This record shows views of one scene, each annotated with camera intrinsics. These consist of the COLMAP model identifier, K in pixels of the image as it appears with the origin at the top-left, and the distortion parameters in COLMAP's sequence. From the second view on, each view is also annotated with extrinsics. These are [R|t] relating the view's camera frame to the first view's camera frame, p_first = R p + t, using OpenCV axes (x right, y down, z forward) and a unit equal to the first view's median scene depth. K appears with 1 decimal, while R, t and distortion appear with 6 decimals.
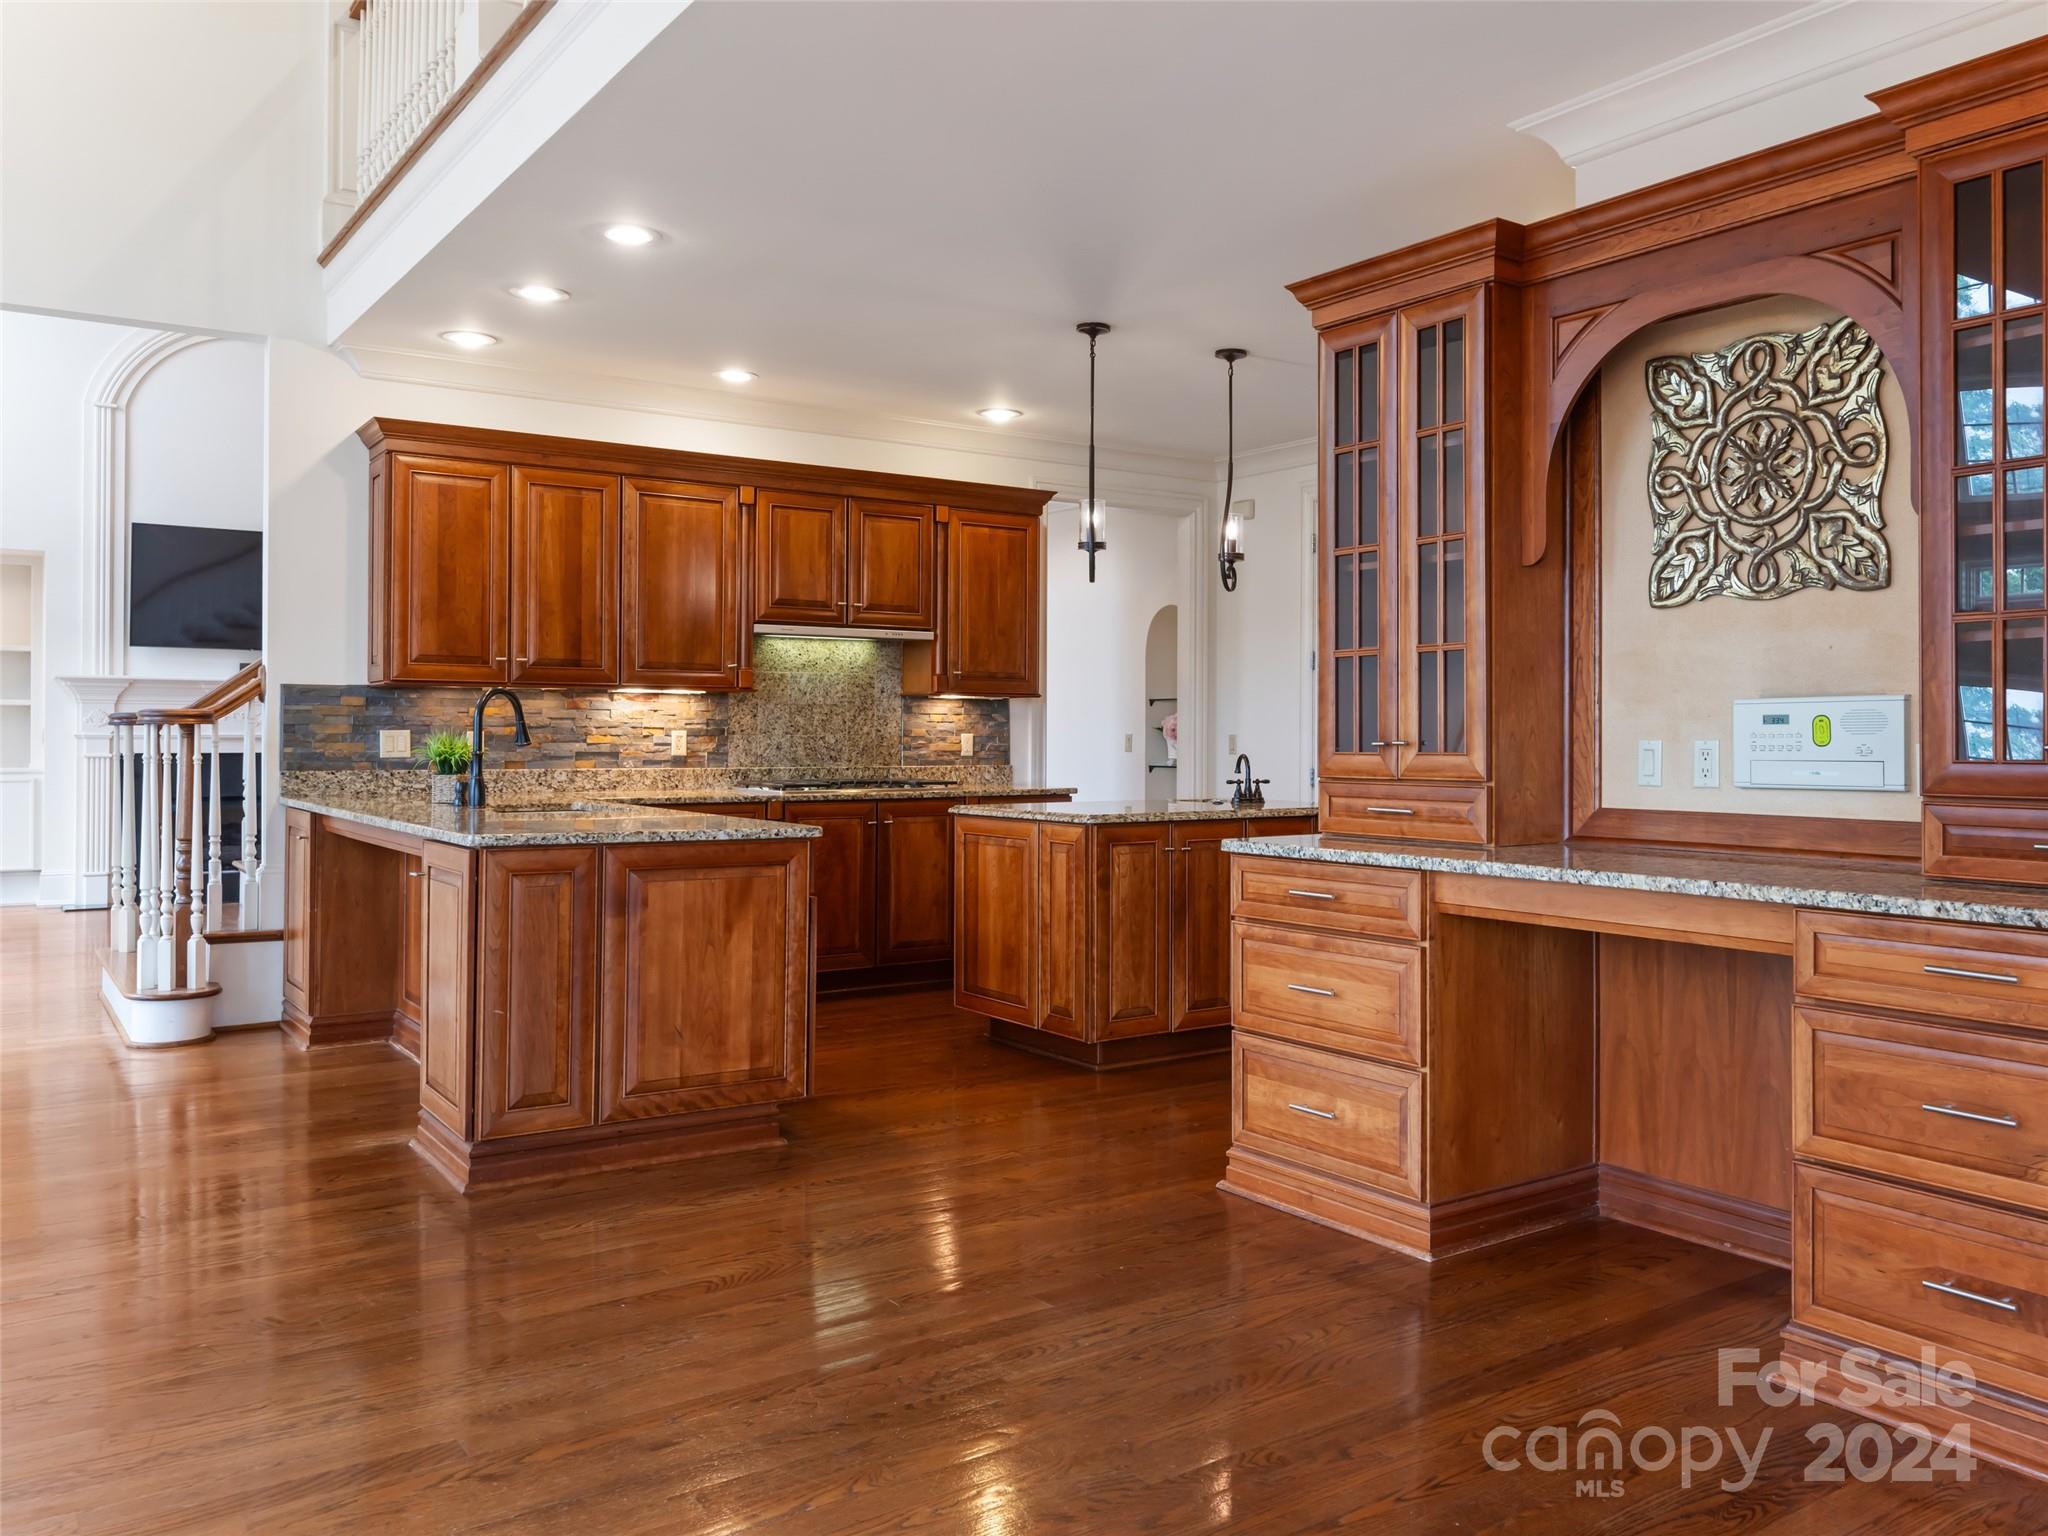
lens RADIAL K [[1580.5, 0, 1078.4], [0, 1580.5, 732.7], [0, 0, 1]] dist [0.002687, 0.005759]
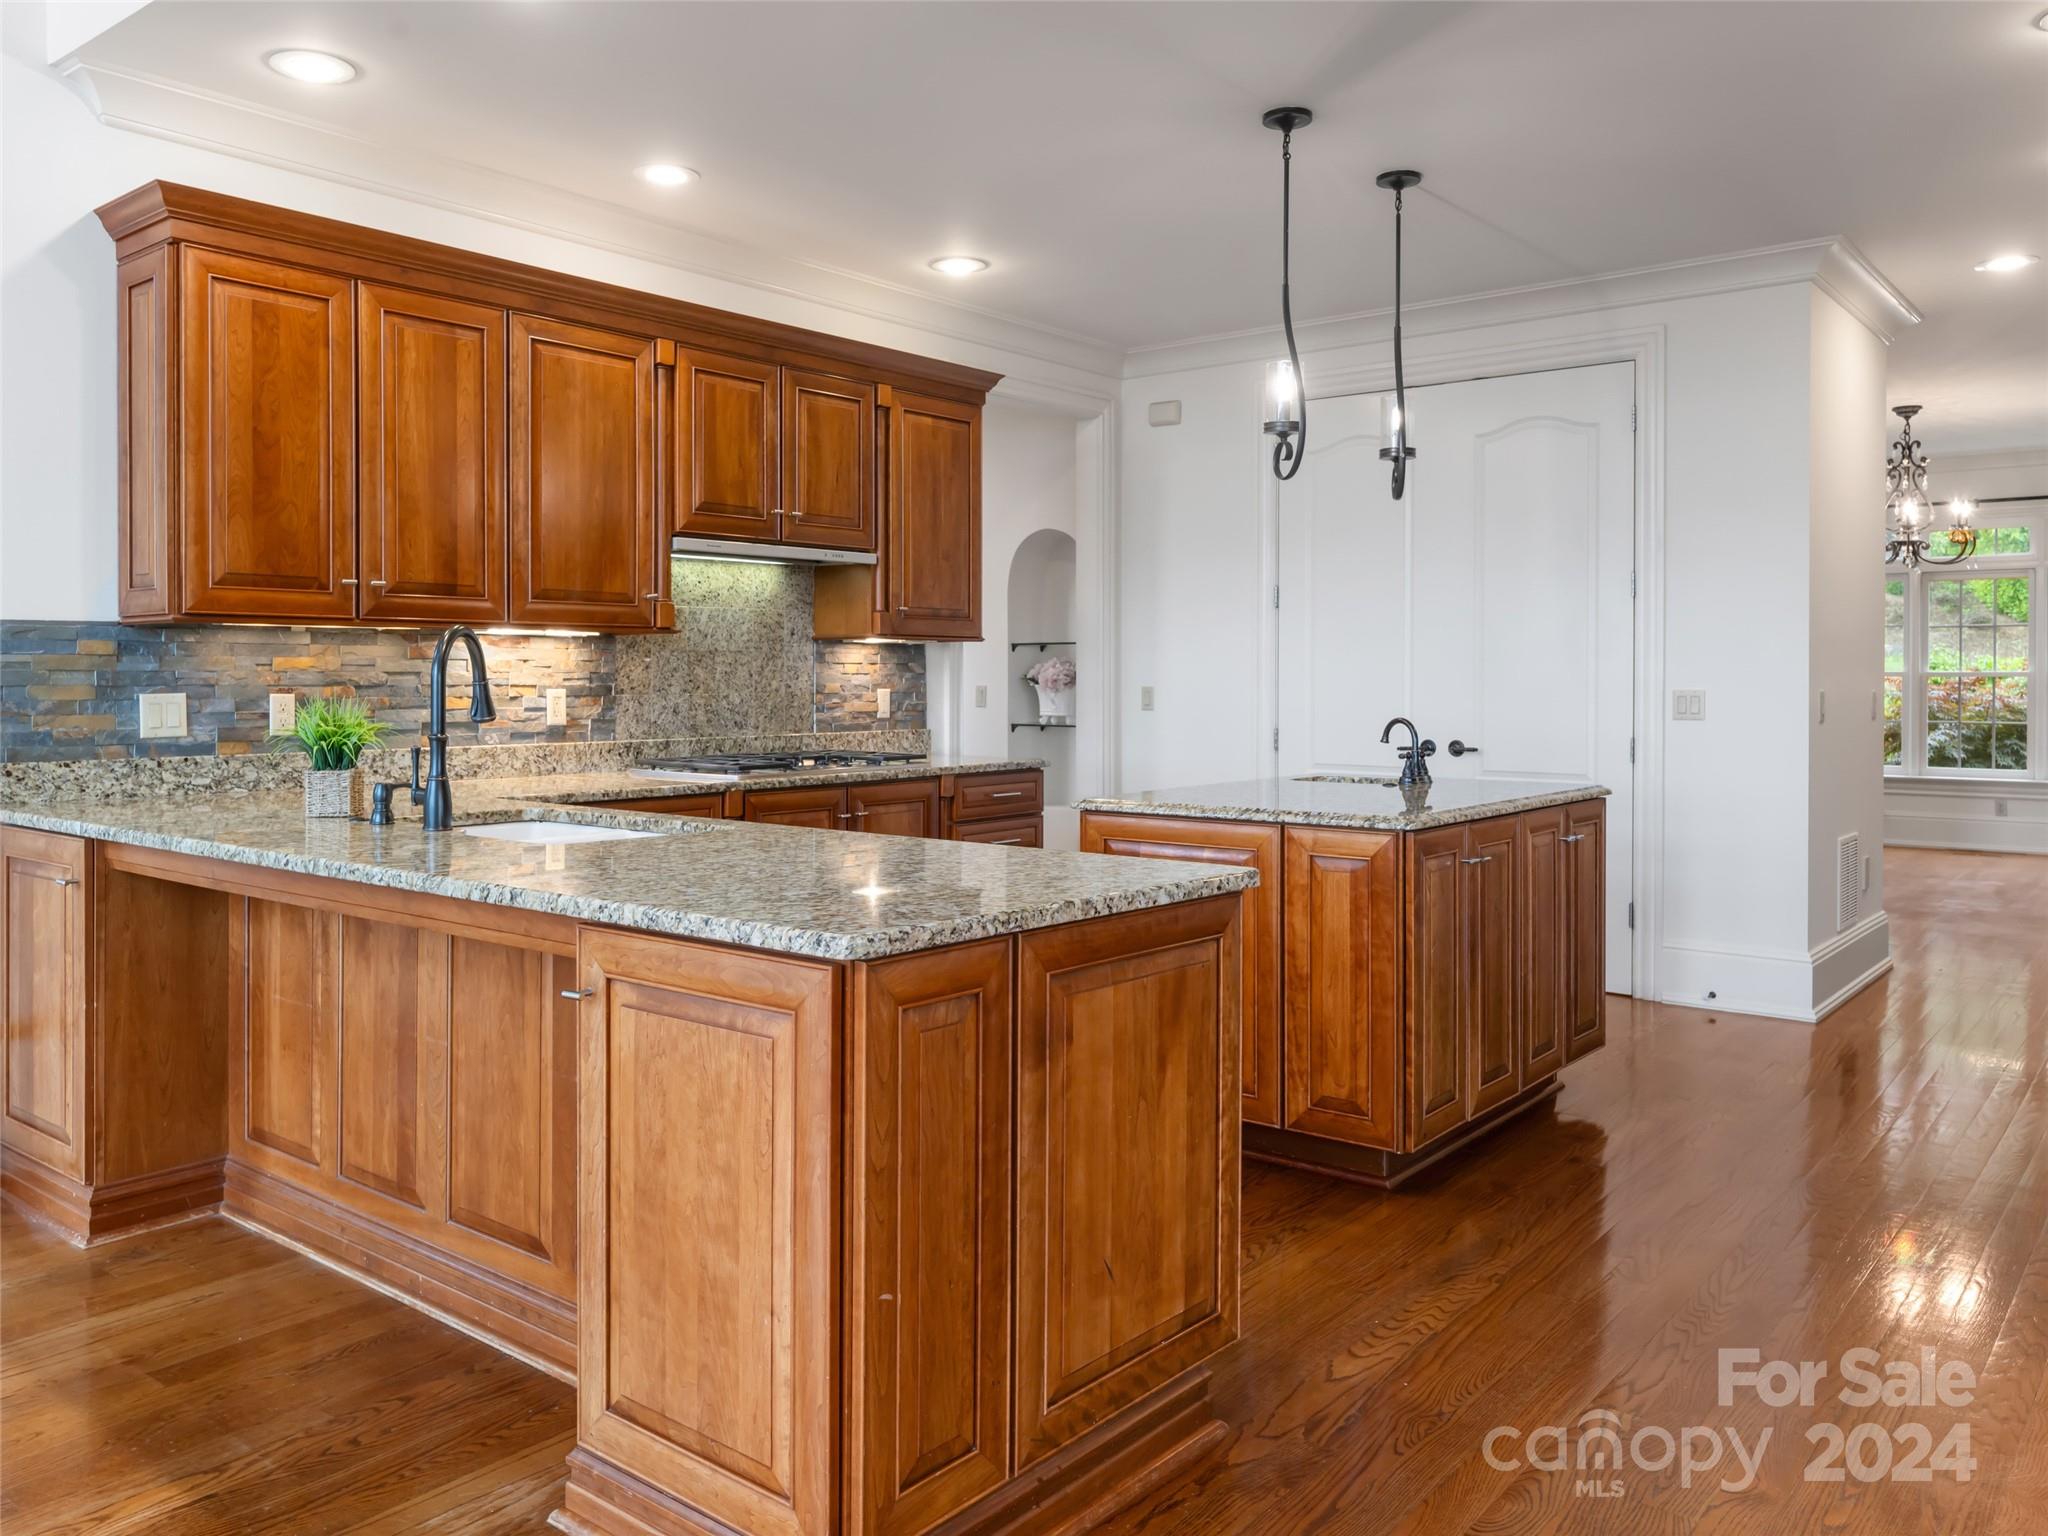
lens RADIAL K [[1580.5, 0, 942.4], [0, 1580.5, 690.3], [0, 0, 1]] dist [0.002687, 0.005759]
pose [[0.972684, -0.006543, 0.232040, -0.277229], [0.004293, 0.999939, 0.010201, -0.007989], [-0.232093, -0.008926, 0.972653, 0.317343]]
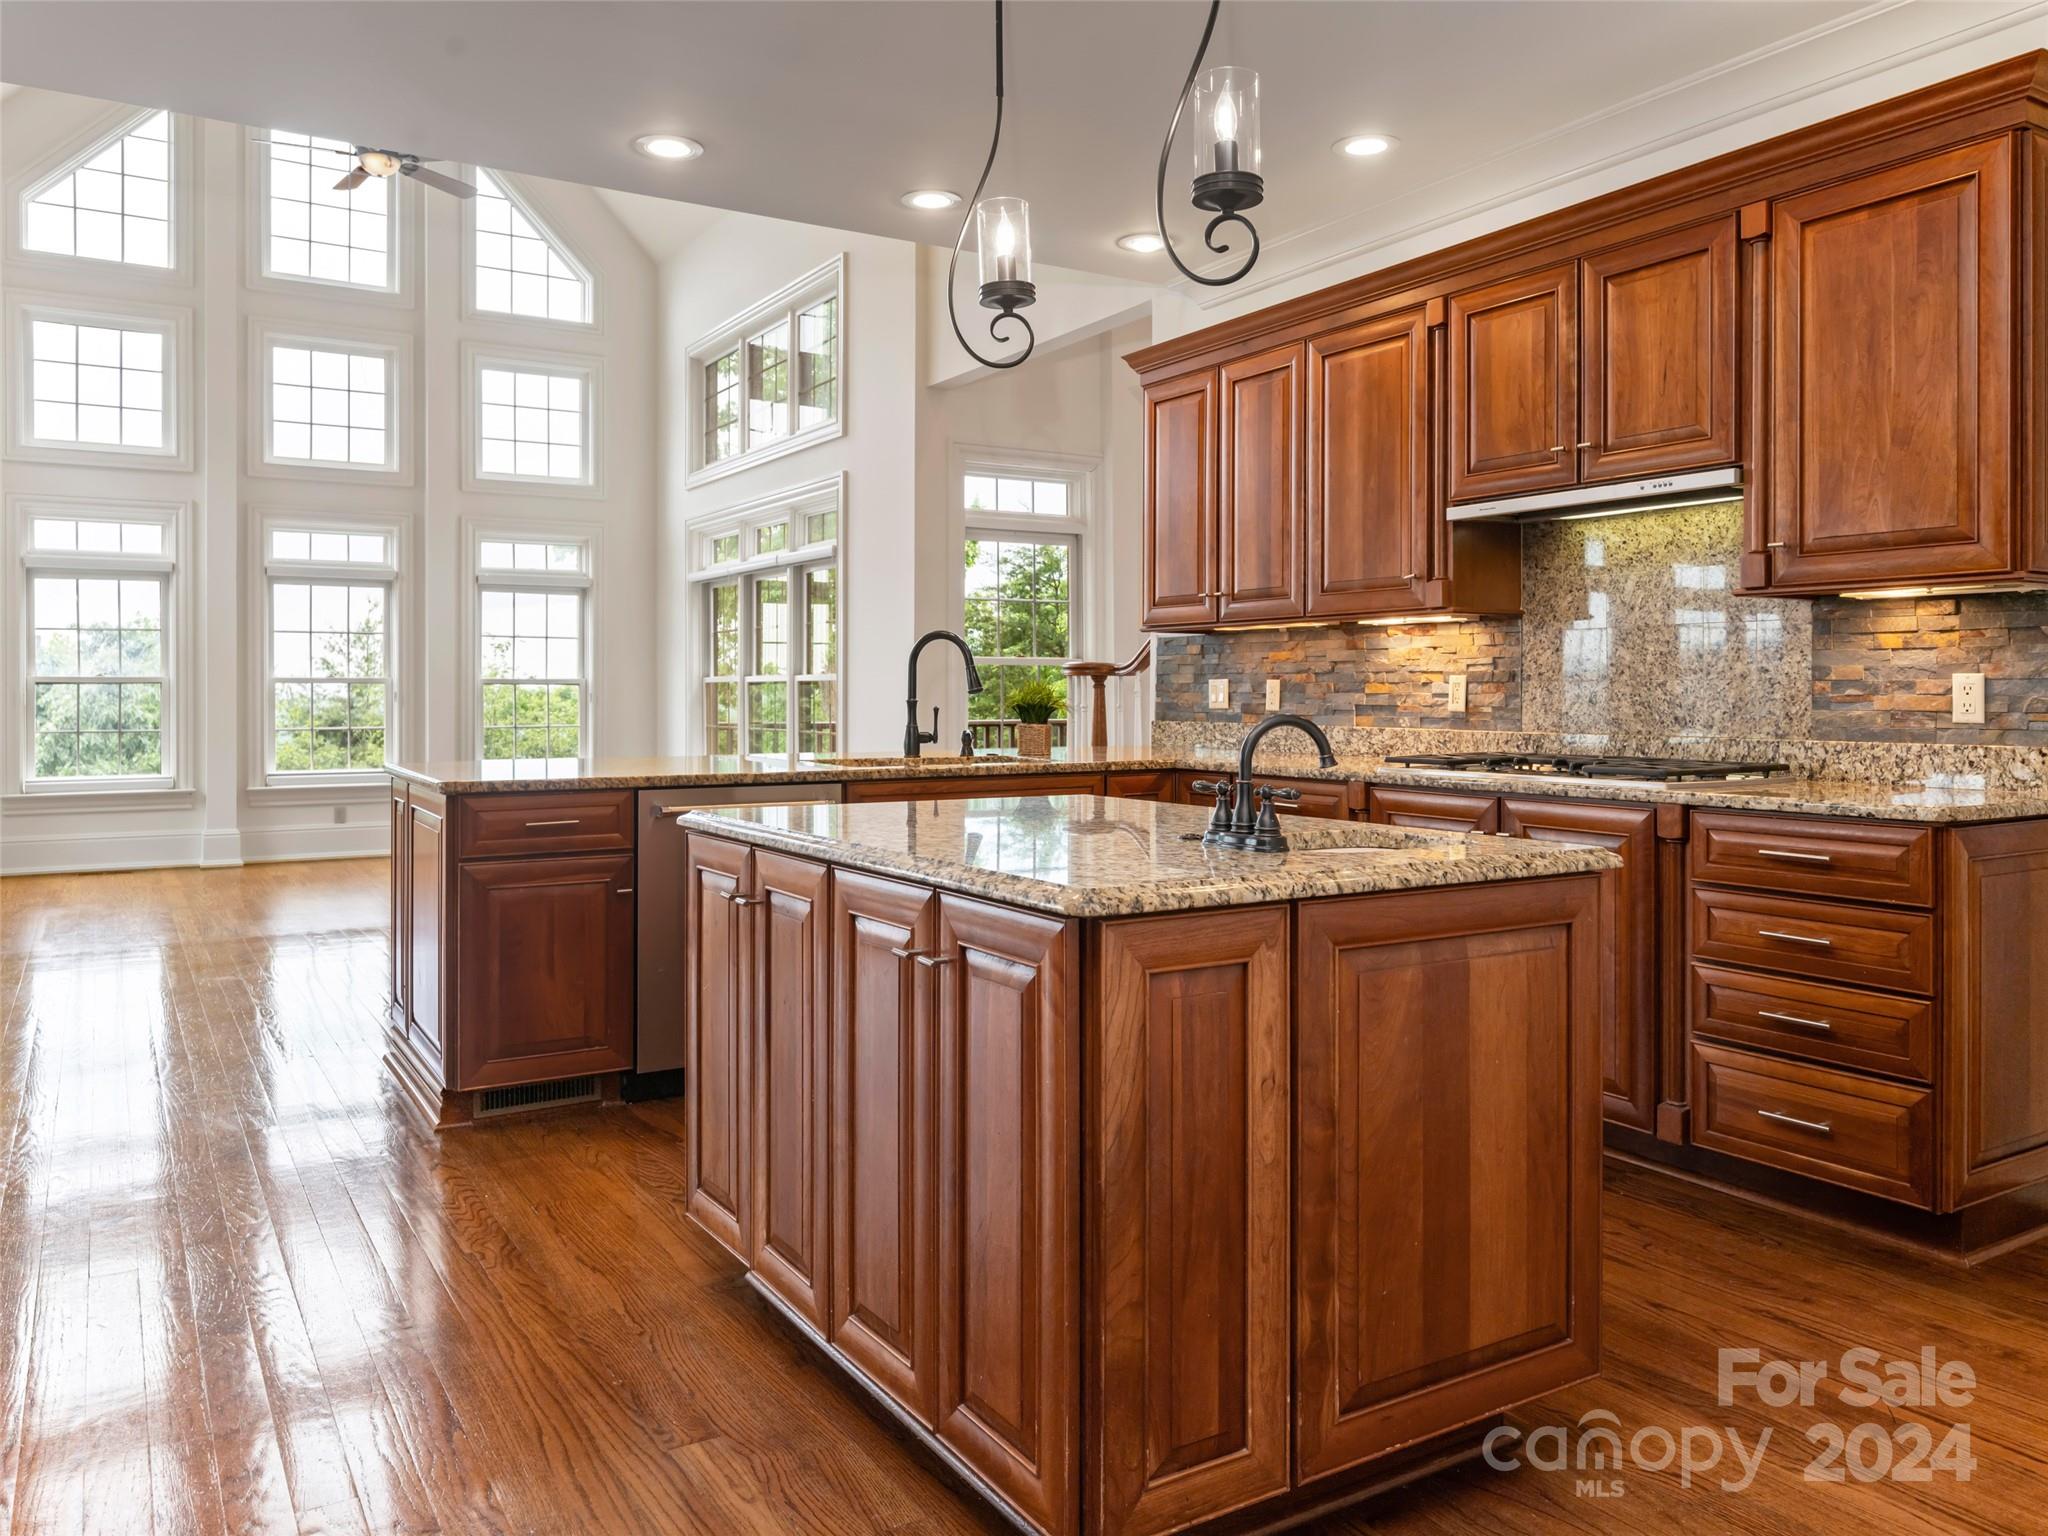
lens RADIAL K [[1517.6, 0, 1097.1], [0, 1517.6, 720.8], [0, 0, 1]] dist [-0.031998, -0.001144]
pose [[-0.056923, 0.015190, -0.998263, 0.463158], [0.000952, 0.999885, 0.015161, 0.009248], [0.998378, -0.000088, -0.056931, 0.981396]]
